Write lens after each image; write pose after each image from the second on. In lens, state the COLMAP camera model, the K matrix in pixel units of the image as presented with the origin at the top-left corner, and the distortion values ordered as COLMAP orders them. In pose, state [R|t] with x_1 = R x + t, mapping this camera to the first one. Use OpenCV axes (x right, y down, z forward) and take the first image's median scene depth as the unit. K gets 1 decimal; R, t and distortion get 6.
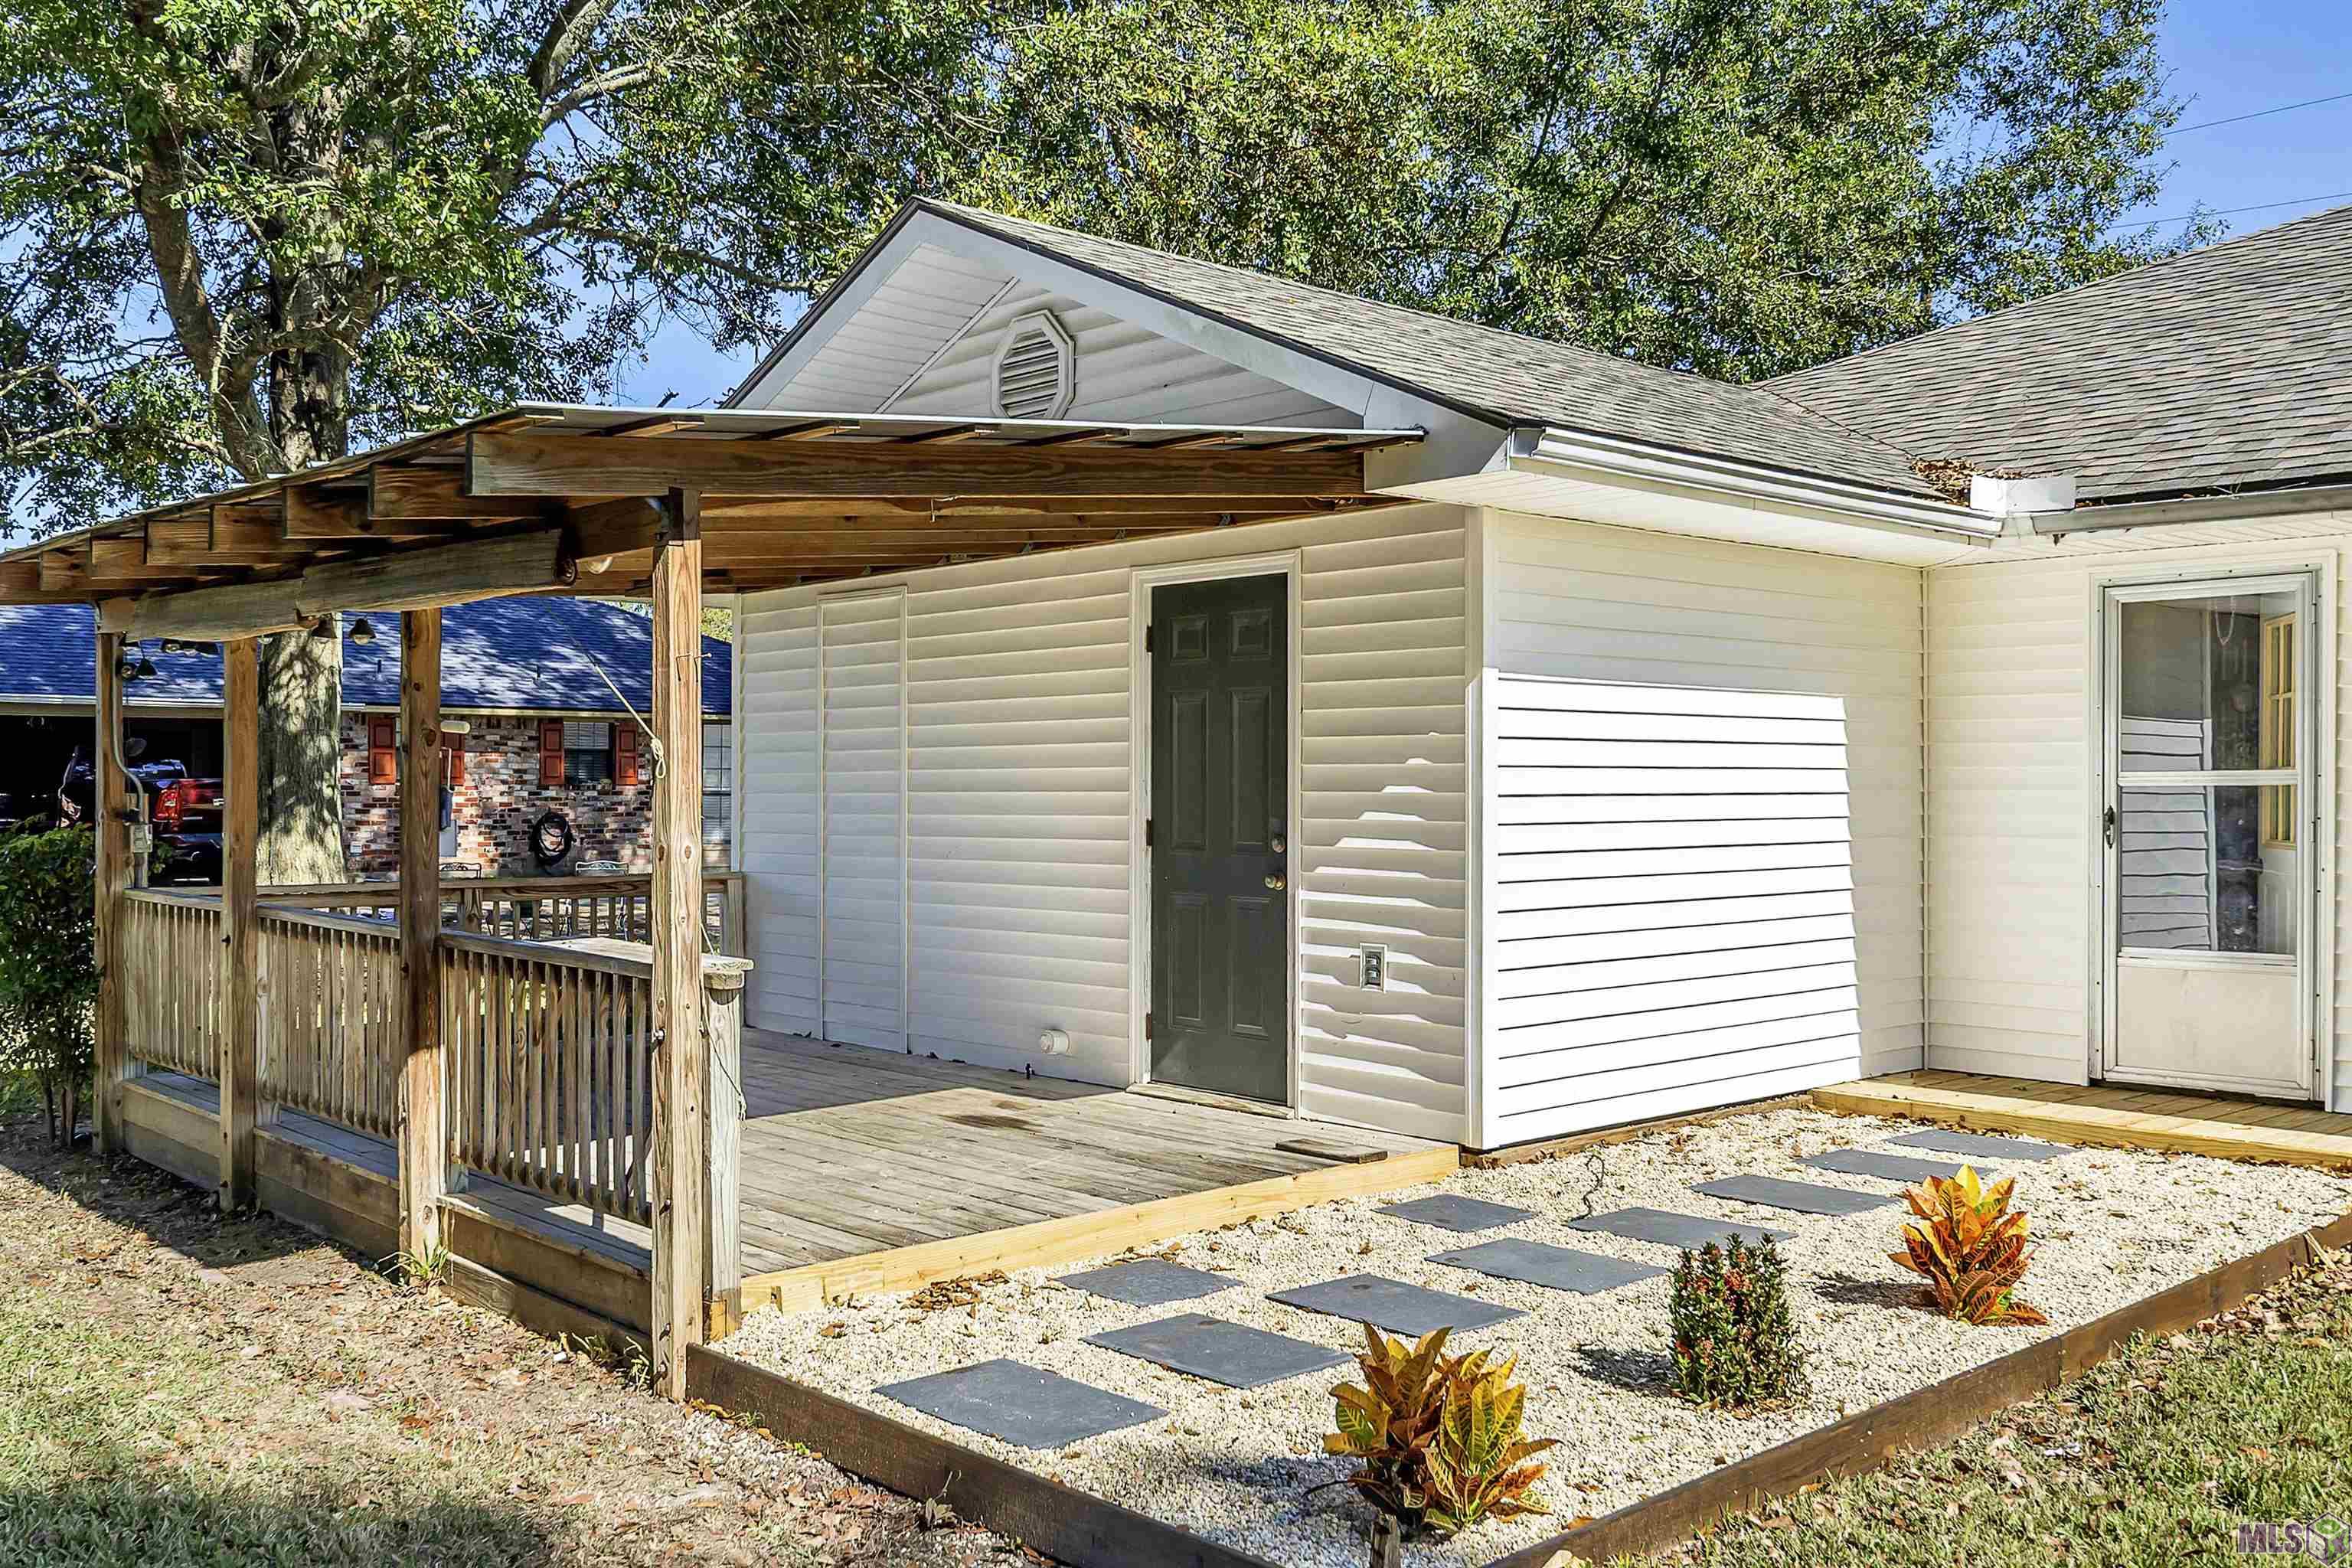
lens RADIAL K [[2050.7, 0, 1134.4], [0, 2050.7, 780.5], [0, 0, 1]] dist [0.001001, 0.006722]
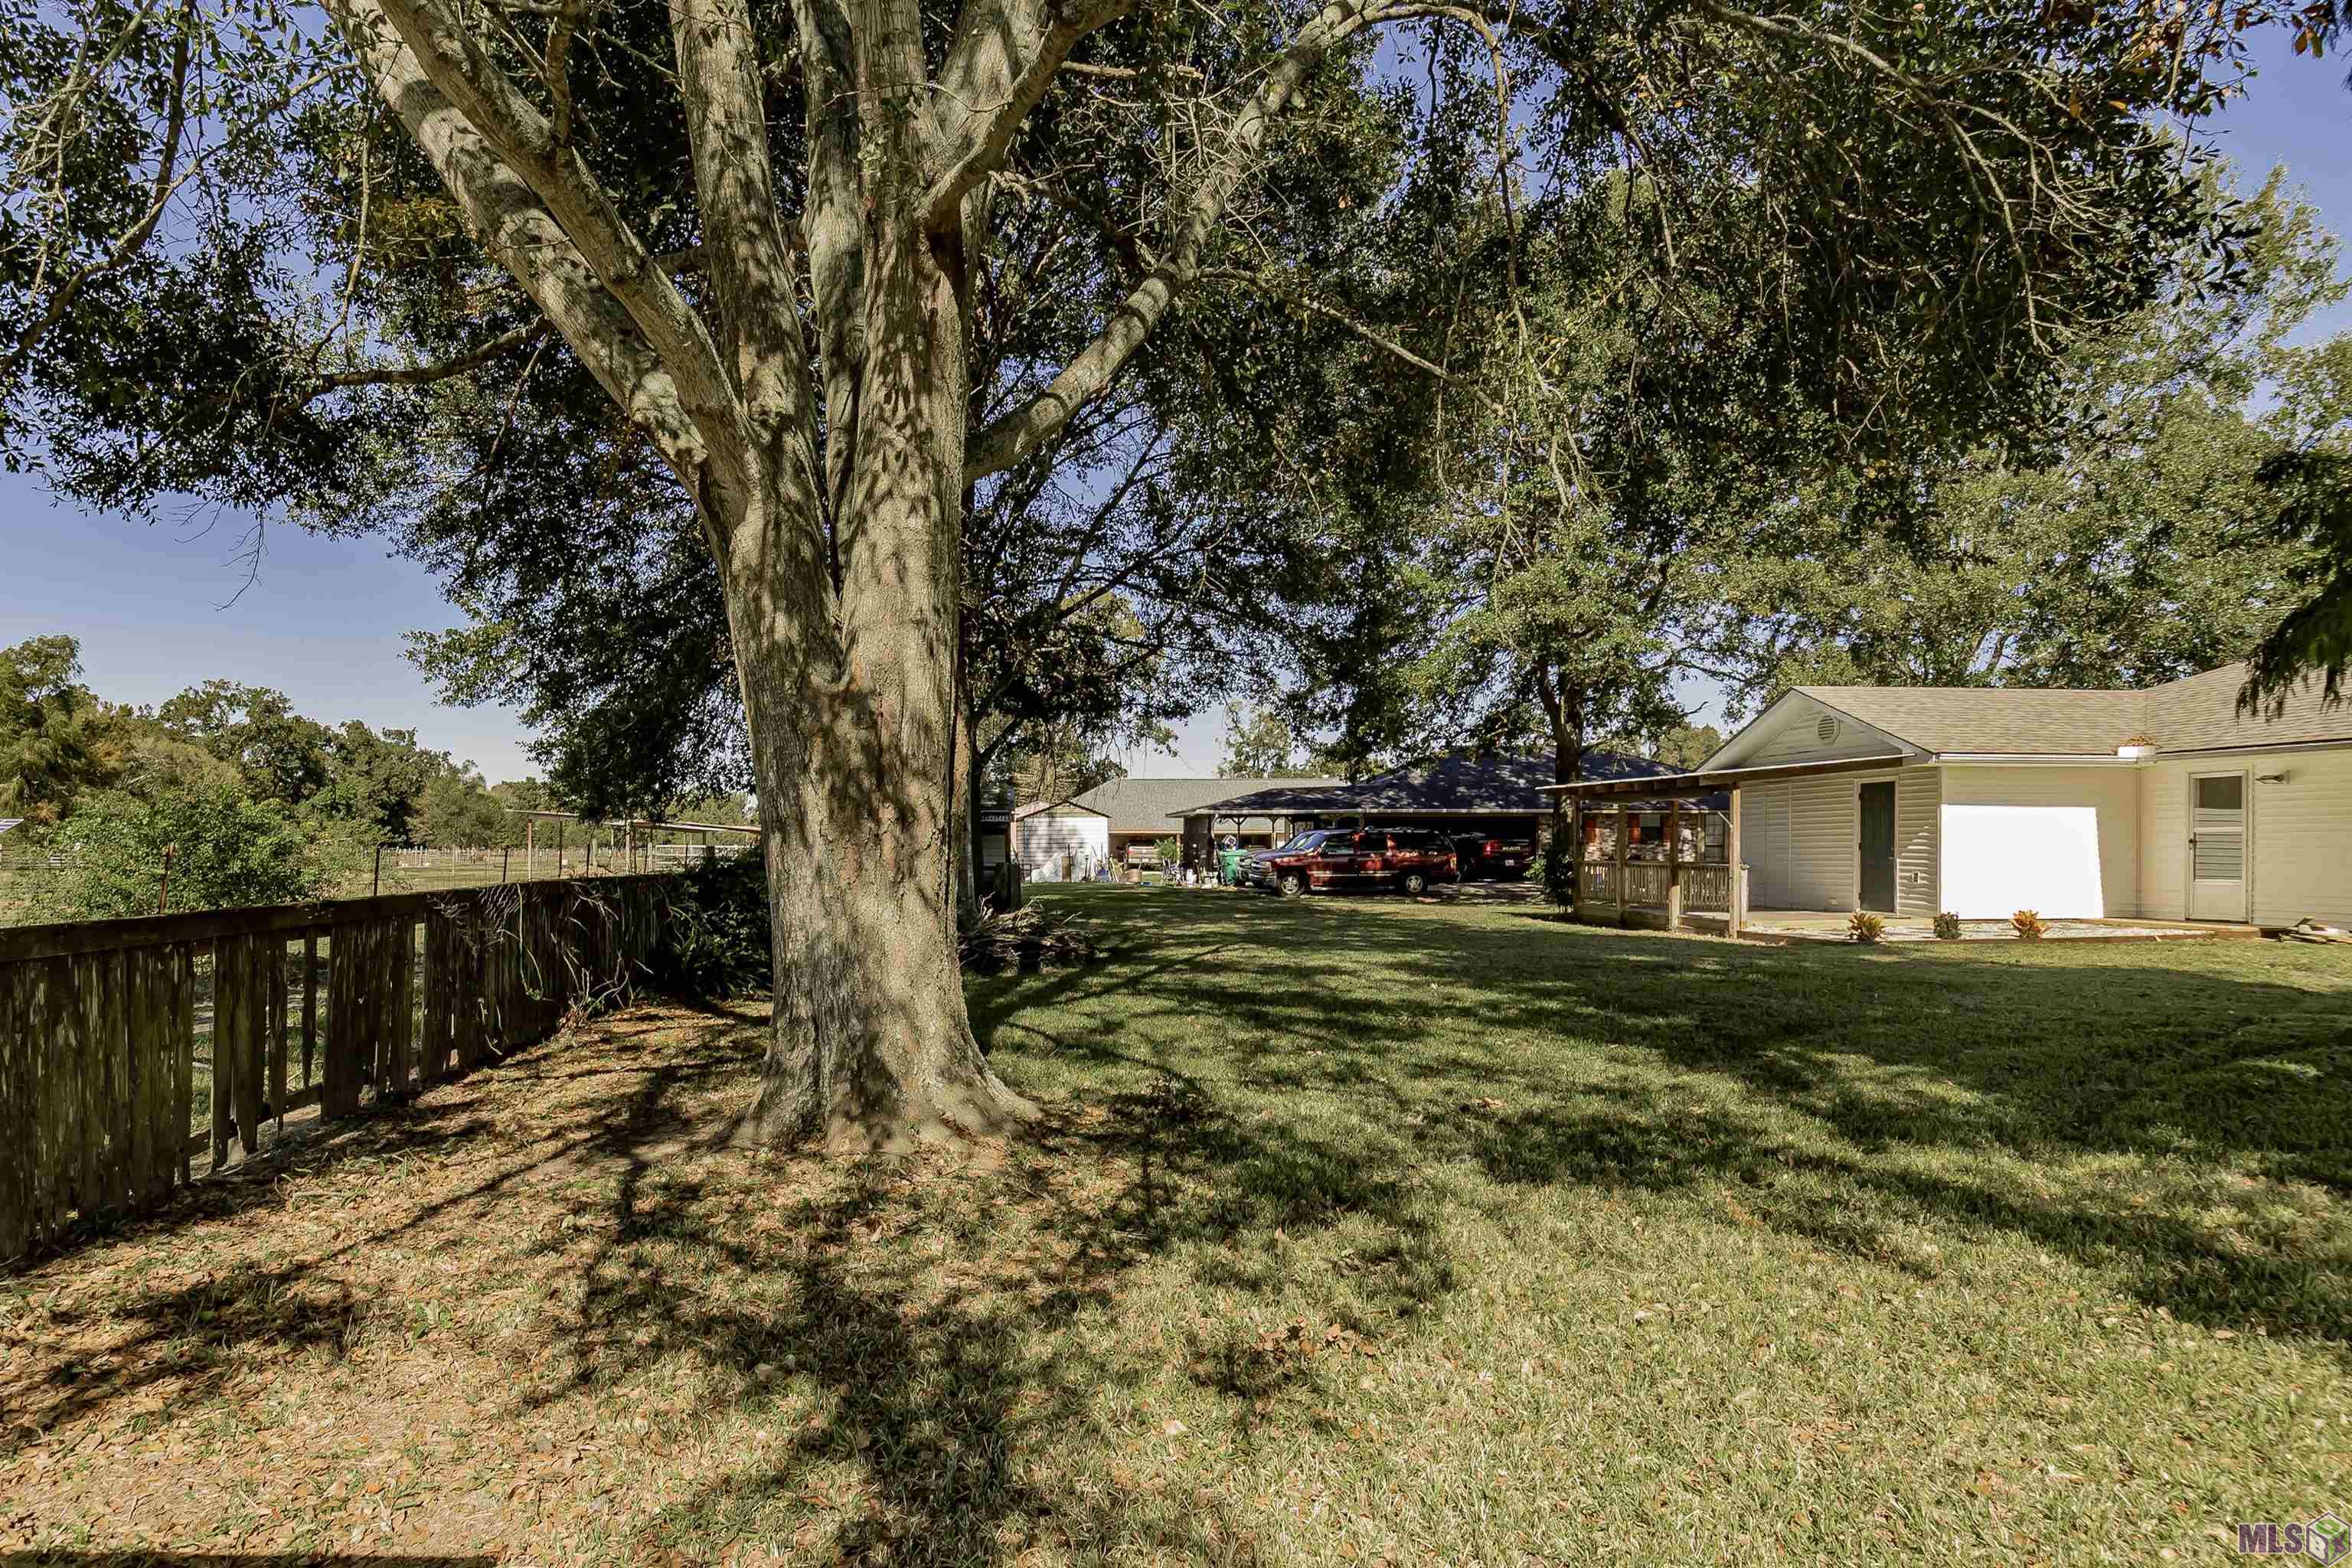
lens RADIAL K [[1069.3, 0, 1172.9], [0, 1069.3, 831.0], [0, 0, 1]] dist [-0.000530, -0.000076]
pose [[0.787696, -0.007868, -0.616014, 0.239888], [0.000028, 0.999919, -0.012735, 0.023471], [0.616065, 0.010014, 0.787632, -1.449626]]
